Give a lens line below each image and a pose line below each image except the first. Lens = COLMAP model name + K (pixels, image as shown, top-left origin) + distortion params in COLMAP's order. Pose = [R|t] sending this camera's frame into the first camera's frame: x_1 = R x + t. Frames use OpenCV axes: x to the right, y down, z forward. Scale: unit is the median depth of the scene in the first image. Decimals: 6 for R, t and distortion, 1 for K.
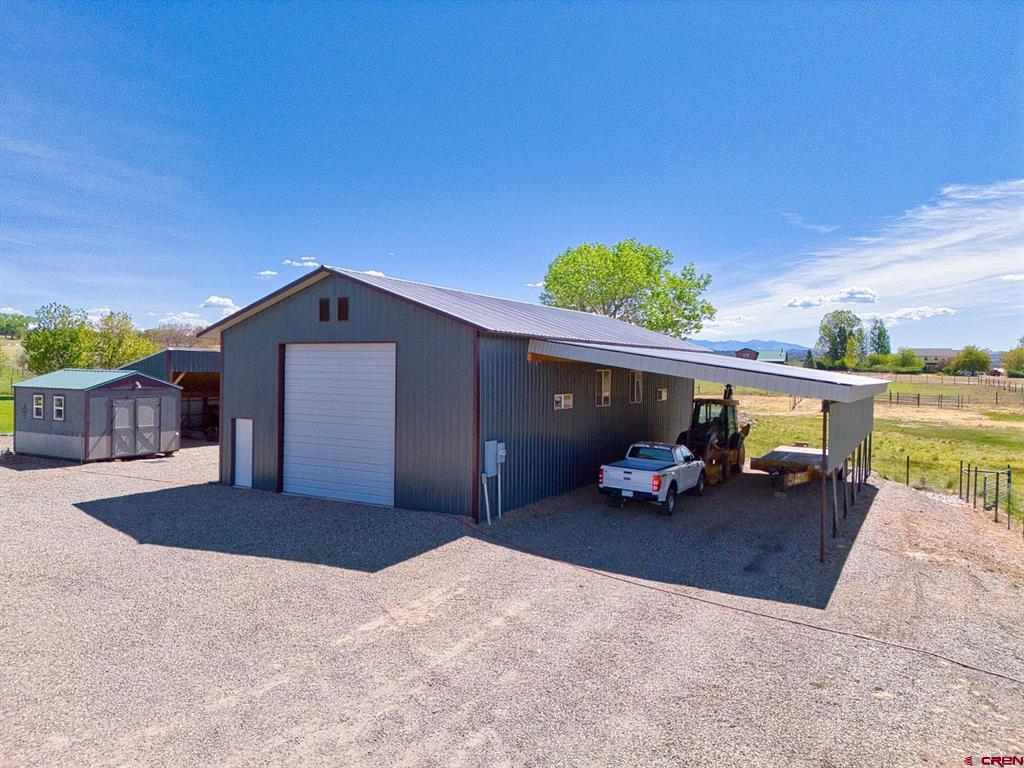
lens RADIAL K [[724.1, 0, 520.3], [0, 724.1, 381.7], [0, 0, 1]] dist [0.073790, -0.065872]
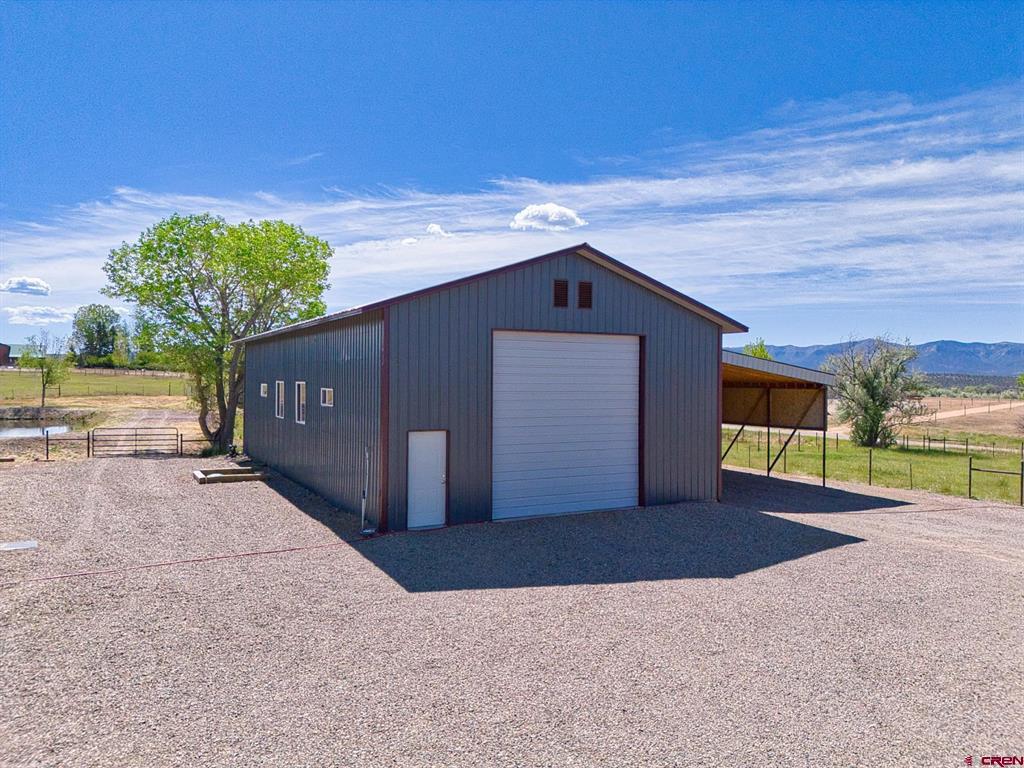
lens RADIAL K [[724.1, 0, 520.3], [0, 724.1, 381.7], [0, 0, 1]] dist [0.073790, -0.065872]
pose [[0.518818, -0.016762, 0.854720, -0.771612], [0.014729, 0.999835, 0.010668, -0.003500], [-0.854758, 0.007055, 0.518979, 0.451205]]
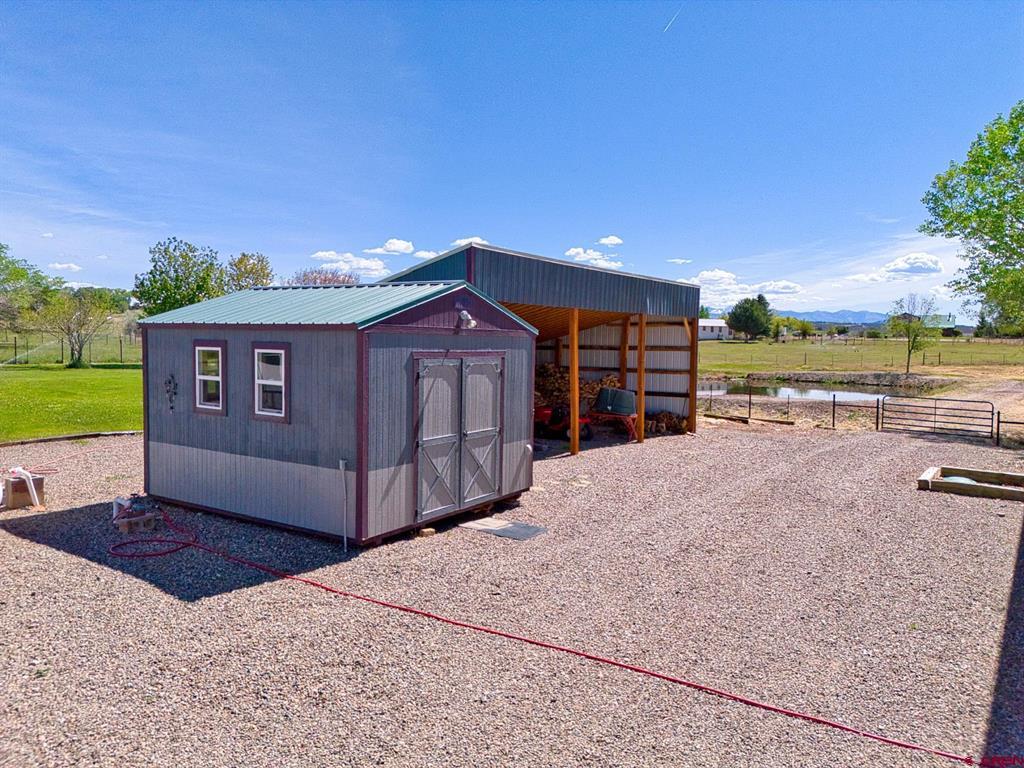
lens RADIAL K [[724.1, 0, 520.3], [0, 724.1, 381.7], [0, 0, 1]] dist [0.073790, -0.065872]
pose [[0.994888, 0.002455, -0.100957, -0.470397], [0.001210, 0.999343, 0.036234, 0.023007], [0.100979, -0.036171, 0.994231, 0.664561]]
